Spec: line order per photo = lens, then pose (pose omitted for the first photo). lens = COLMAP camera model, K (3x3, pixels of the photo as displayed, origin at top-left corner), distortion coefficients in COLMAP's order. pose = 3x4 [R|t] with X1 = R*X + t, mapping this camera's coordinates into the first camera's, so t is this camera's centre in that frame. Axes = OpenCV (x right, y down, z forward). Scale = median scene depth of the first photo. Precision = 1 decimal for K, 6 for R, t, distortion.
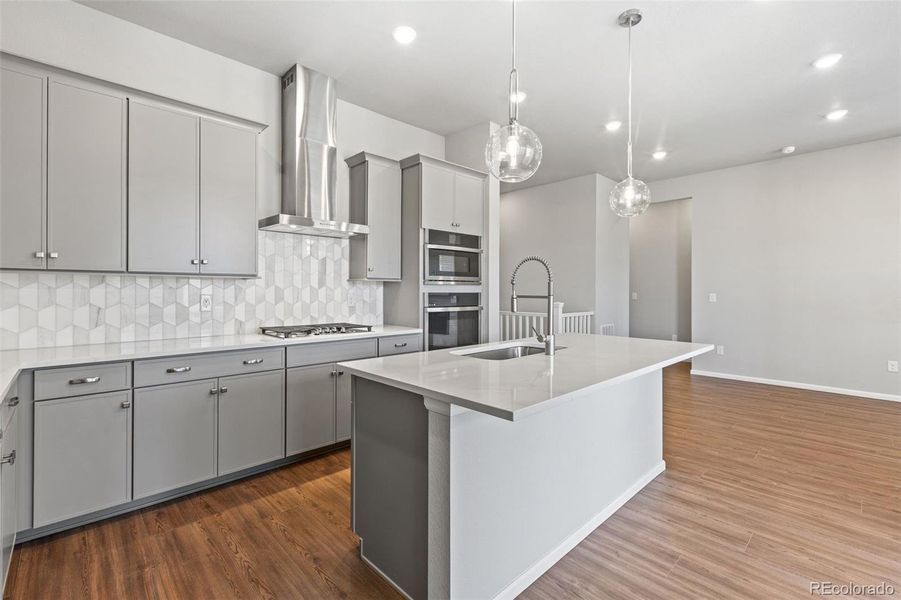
lens RADIAL K [[402.1, 0, 444.2], [0, 402.1, 292.2], [0, 0, 1]] dist [-0.000188, 0.000566]
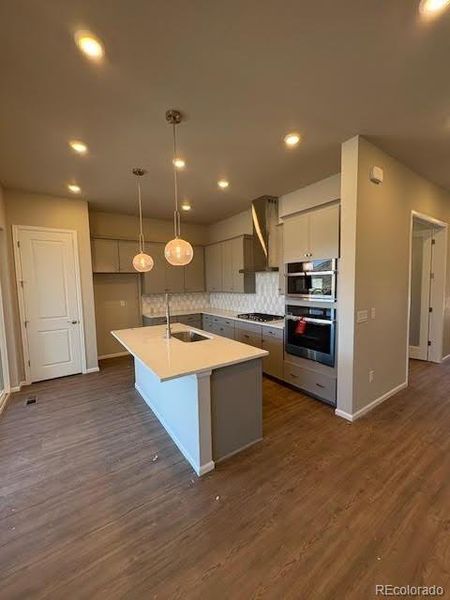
lens RADIAL K [[239.1, 0, 225.4], [0, 239.1, 302.4], [0, 0, 1]] dist [0.002350, 0.000414]
pose [[-0.155773, 0.085851, -0.984055, 0.993057], [0.019826, 0.996287, 0.083780, -0.099598], [0.987594, -0.006459, -0.156897, 1.006608]]
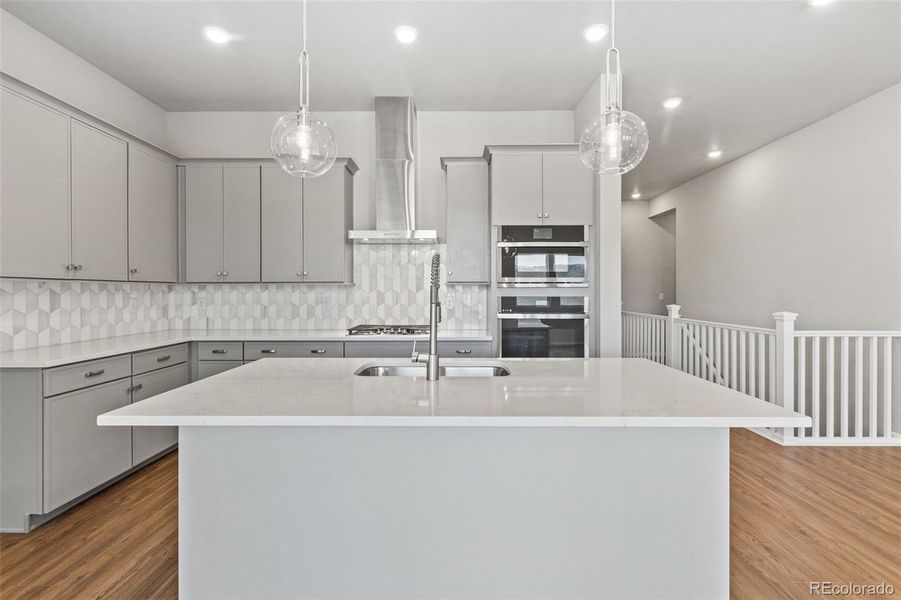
lens RADIAL K [[375.2, 0, 457.6], [0, 375.2, 297.1], [0, 0, 1]] dist [-0.011183, -0.000364]
pose [[0.727709, 0.003228, -0.685878, 0.513139], [-0.001357, 0.999994, 0.003266, -0.000382], [0.685884, -0.001447, 0.727709, 0.363465]]
